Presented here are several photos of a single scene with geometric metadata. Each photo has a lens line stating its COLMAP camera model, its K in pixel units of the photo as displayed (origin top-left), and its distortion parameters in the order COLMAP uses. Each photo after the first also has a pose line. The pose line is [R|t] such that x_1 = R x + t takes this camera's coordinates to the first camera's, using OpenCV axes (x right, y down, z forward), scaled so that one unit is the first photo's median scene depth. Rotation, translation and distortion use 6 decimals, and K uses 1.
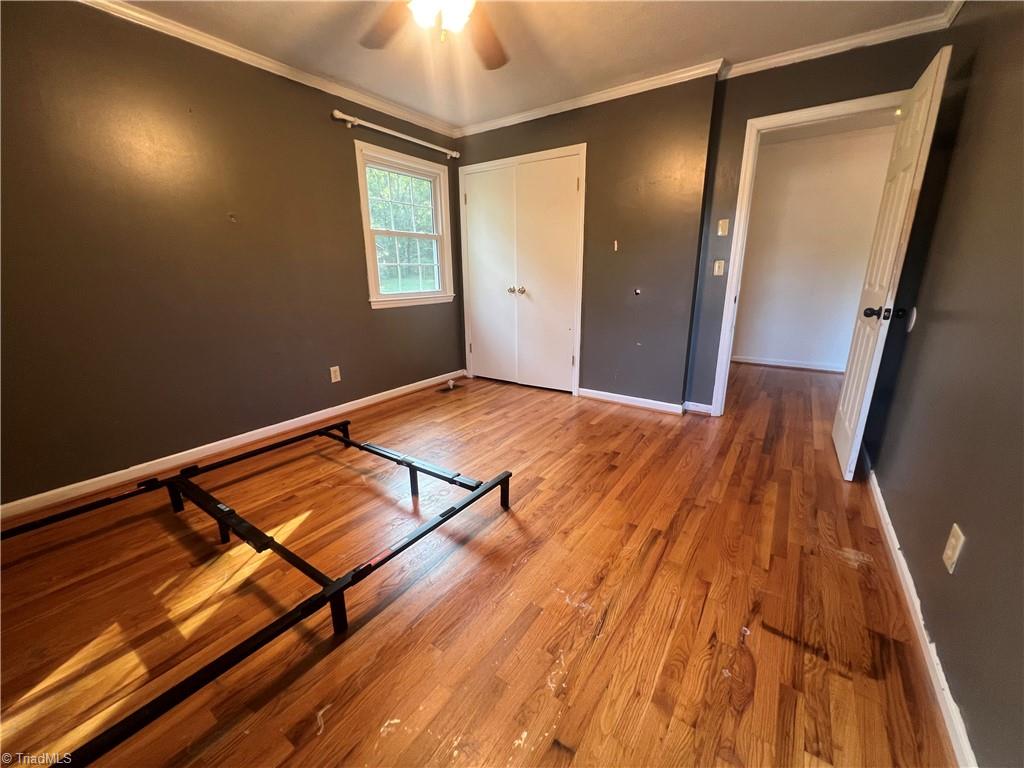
lens RADIAL K [[410.9, 0, 511.7], [0, 410.9, 390.0], [0, 0, 1]] dist [-0.003025, 0.000710]
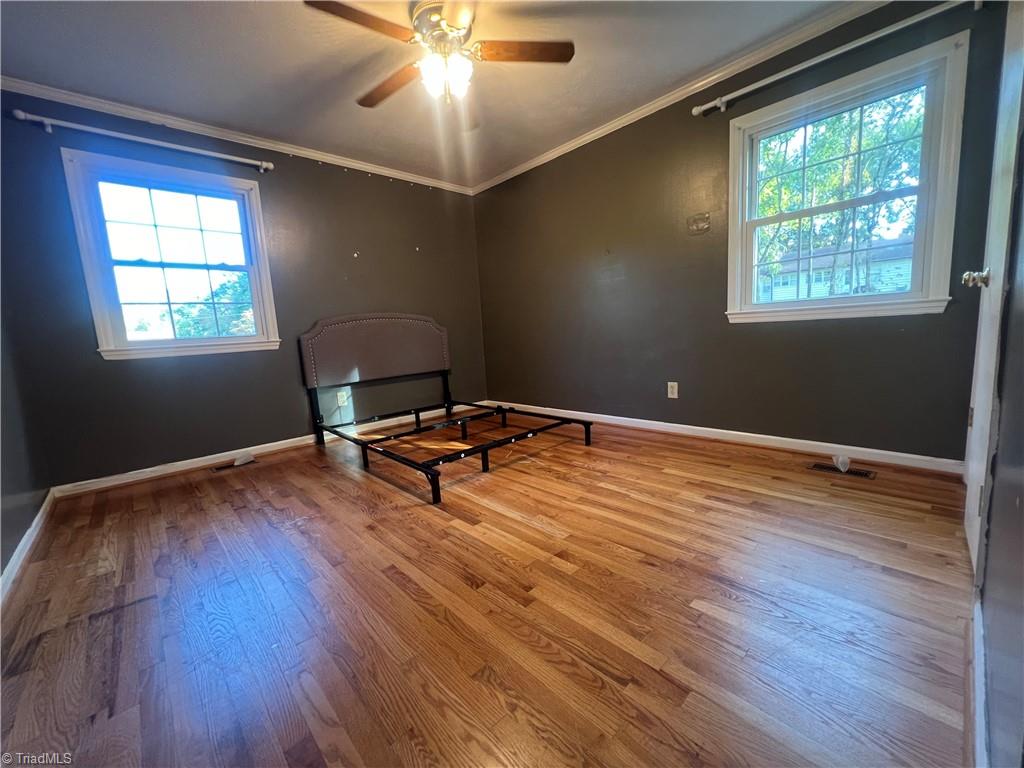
lens RADIAL K [[410.9, 0, 509.9], [0, 410.9, 386.5], [0, 0, 1]] dist [-0.003025, 0.000710]
pose [[-0.219947, 0.154622, -0.963180, 0.569974], [-0.212474, 0.956060, 0.201998, -0.158927], [0.952091, 0.249079, -0.177430, 0.811599]]
